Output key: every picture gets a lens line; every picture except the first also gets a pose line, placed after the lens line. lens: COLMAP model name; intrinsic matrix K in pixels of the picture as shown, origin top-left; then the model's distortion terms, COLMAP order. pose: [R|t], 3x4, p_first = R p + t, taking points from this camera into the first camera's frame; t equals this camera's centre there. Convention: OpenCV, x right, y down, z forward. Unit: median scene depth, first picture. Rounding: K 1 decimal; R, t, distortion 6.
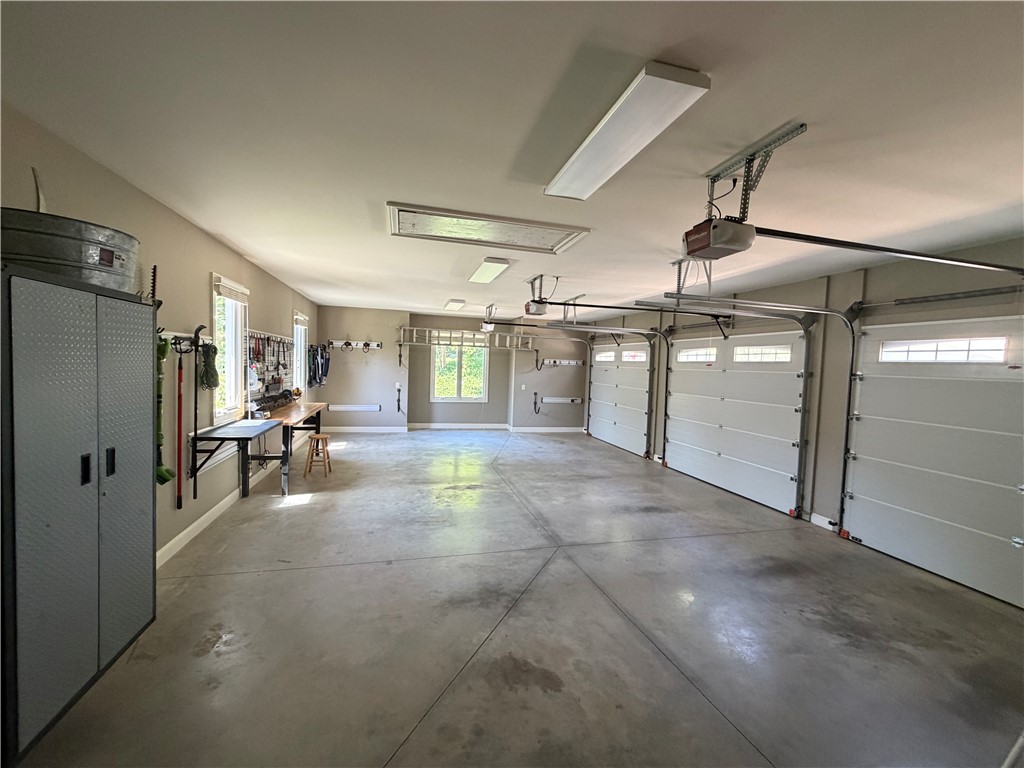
lens RADIAL K [[408.3, 0, 514.2], [0, 408.3, 384.9], [0, 0, 1]] dist [0.003307, 0.000364]
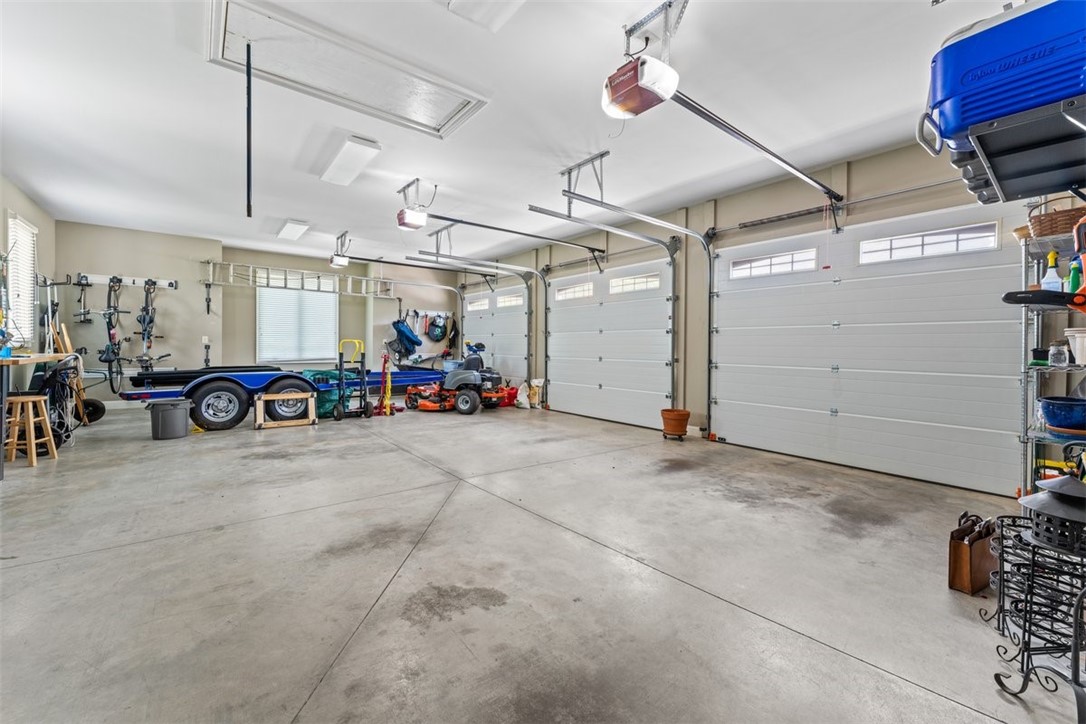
lens RADIAL K [[431.5, 0, 538.4], [0, 431.5, 353.9], [0, 0, 1]] dist [0.006295, 0.000224]
pose [[0.921656, -0.029928, 0.386852, -0.075004], [0.043285, 0.998728, -0.025859, 0.161052], [-0.385586, 0.040578, 0.921779, 0.104452]]
